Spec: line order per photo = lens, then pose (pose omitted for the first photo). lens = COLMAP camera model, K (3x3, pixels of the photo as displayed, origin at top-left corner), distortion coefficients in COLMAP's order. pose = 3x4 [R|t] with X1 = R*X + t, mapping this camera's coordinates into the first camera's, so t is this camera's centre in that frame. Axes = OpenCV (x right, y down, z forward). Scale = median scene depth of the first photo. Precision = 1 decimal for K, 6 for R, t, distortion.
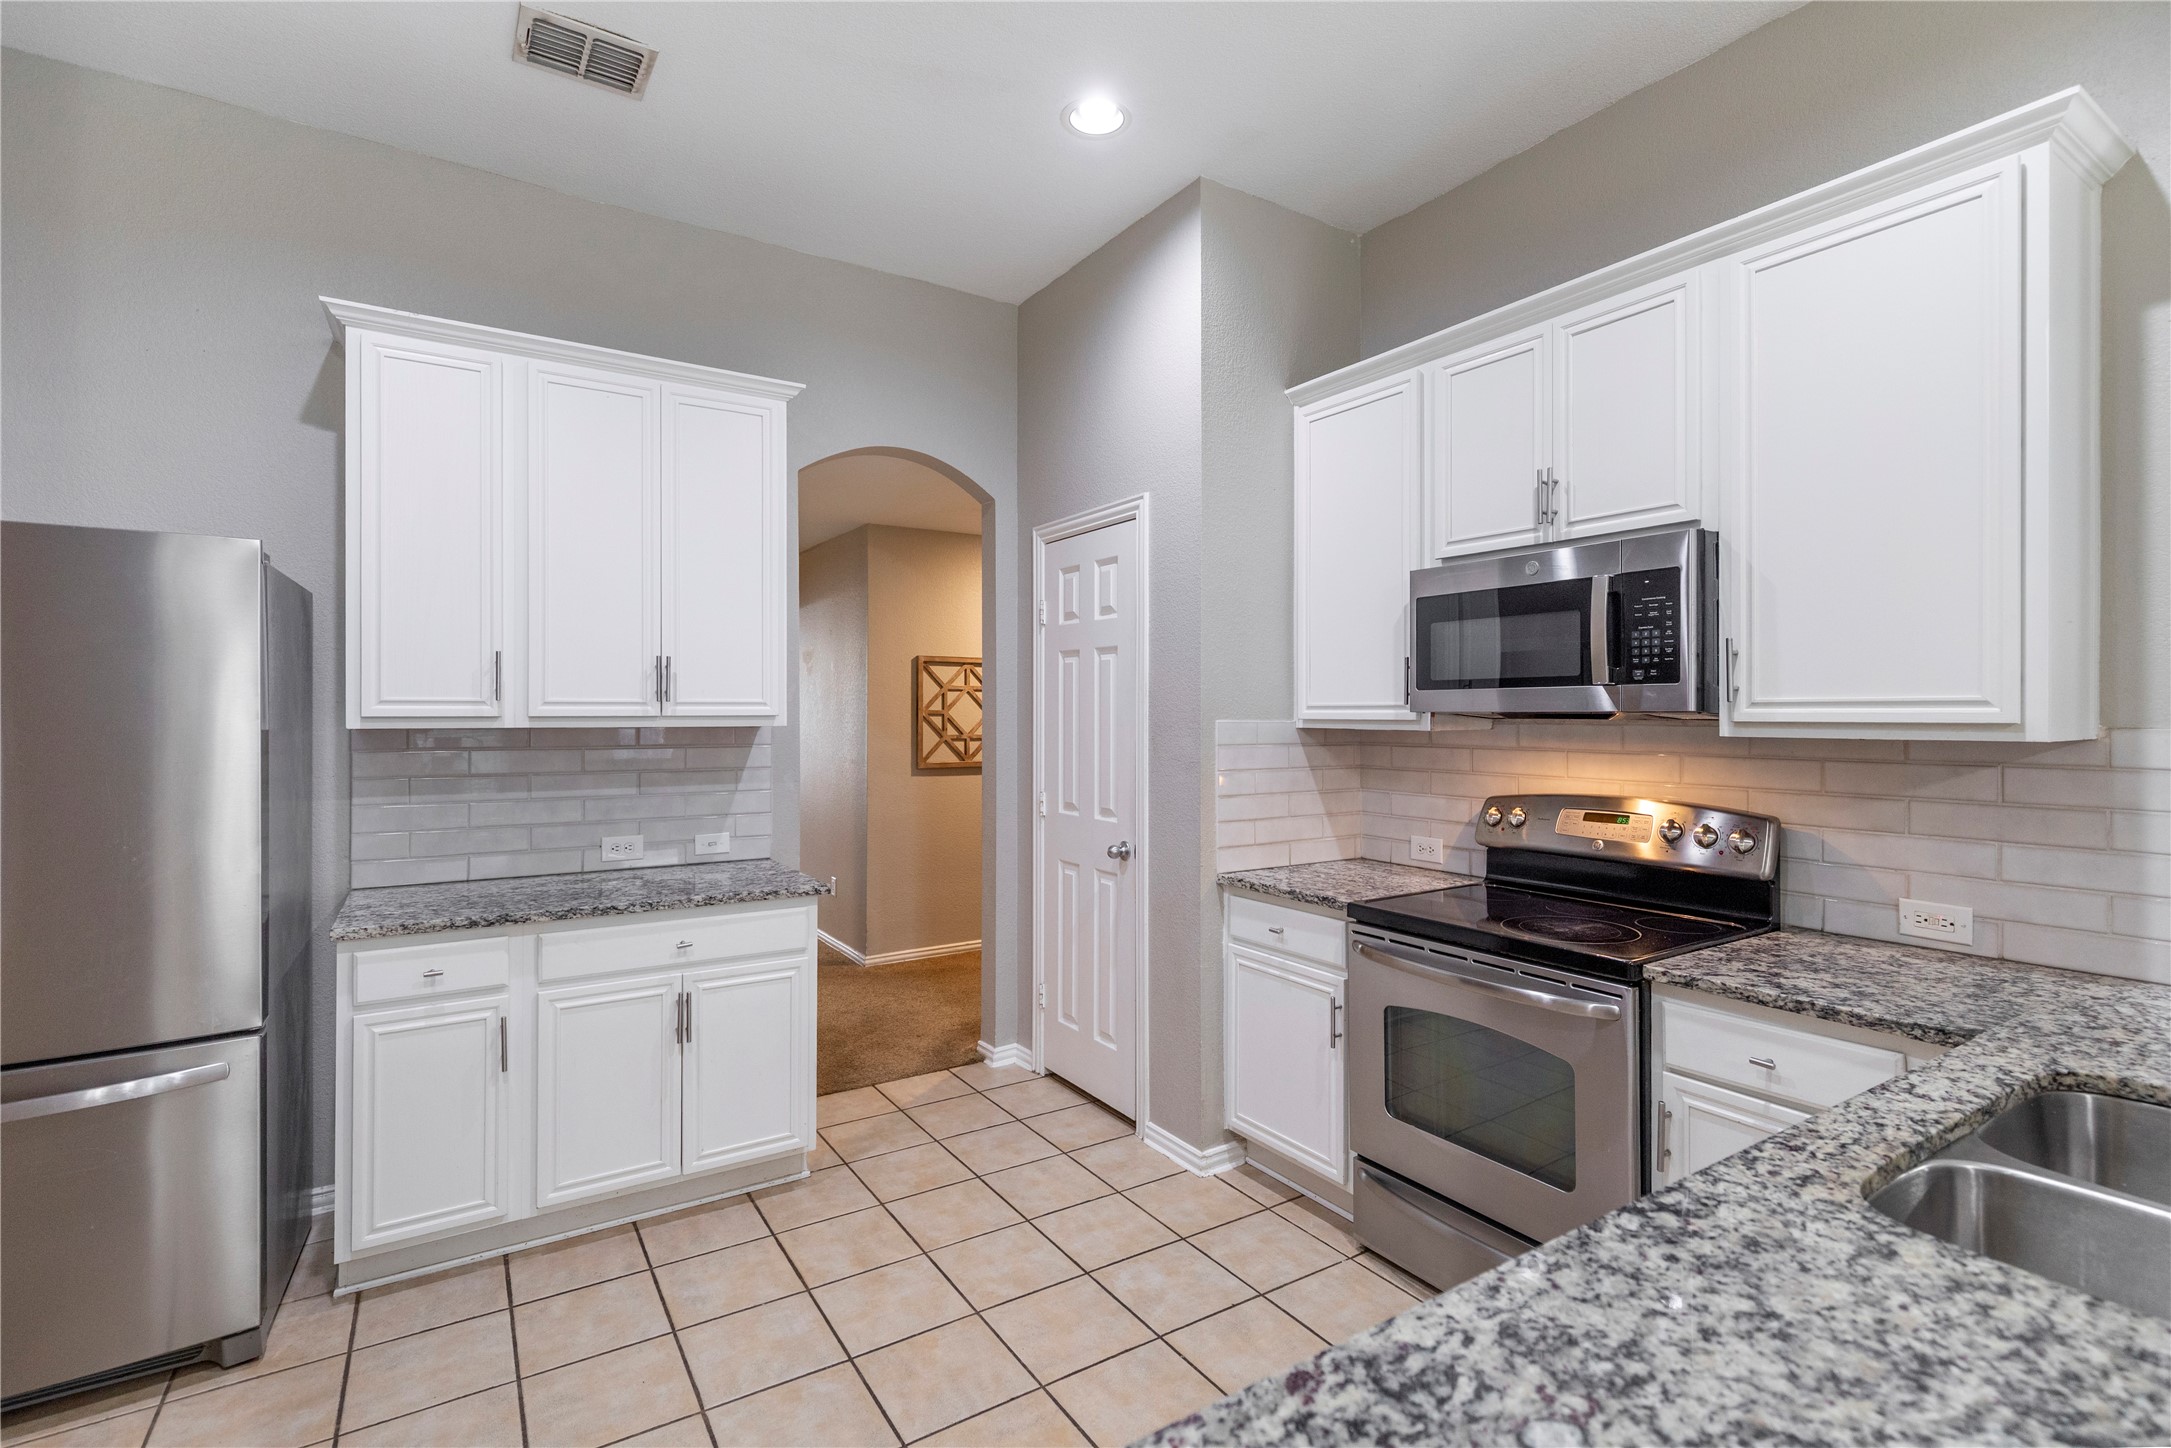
lens RADIAL K [[980.1, 0, 1081.7], [0, 980.1, 717.7], [0, 0, 1]] dist [0.001165, 0.000147]
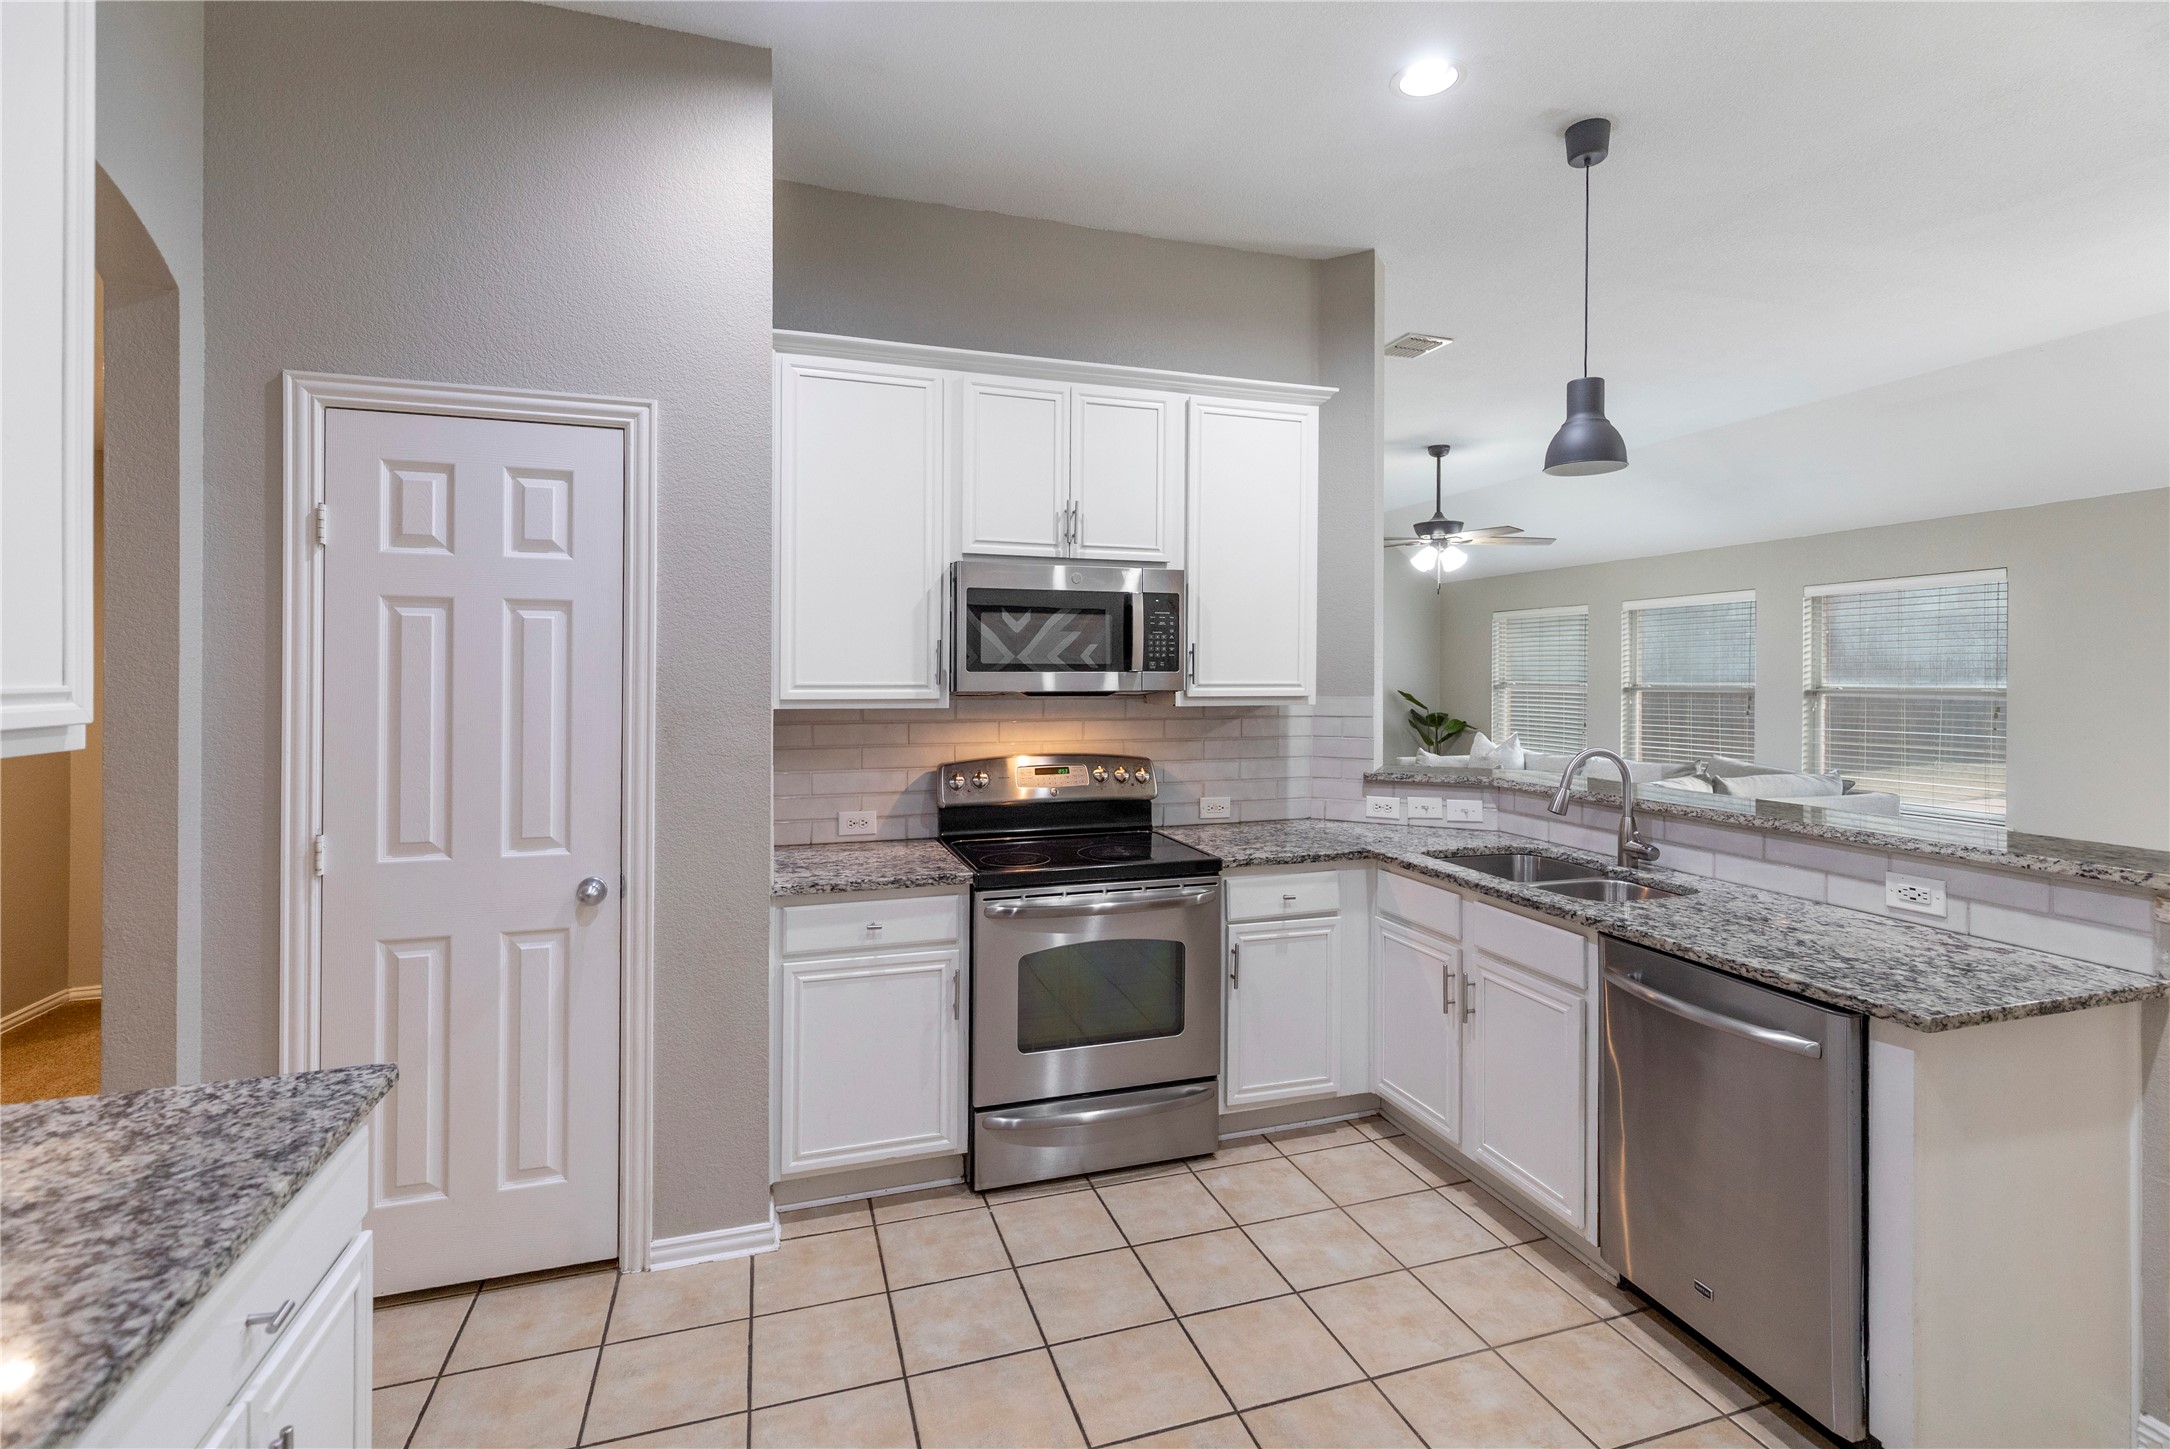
lens RADIAL K [[1005.6, 0, 1094.1], [0, 1005.6, 680.0], [0, 0, 1]] dist [-0.001125, -0.000230]
pose [[0.251495, -0.007191, 0.967832, -0.700899], [0.002234, 0.999974, 0.006850, -0.025897], [-0.967856, 0.000439, 0.251504, 0.572899]]
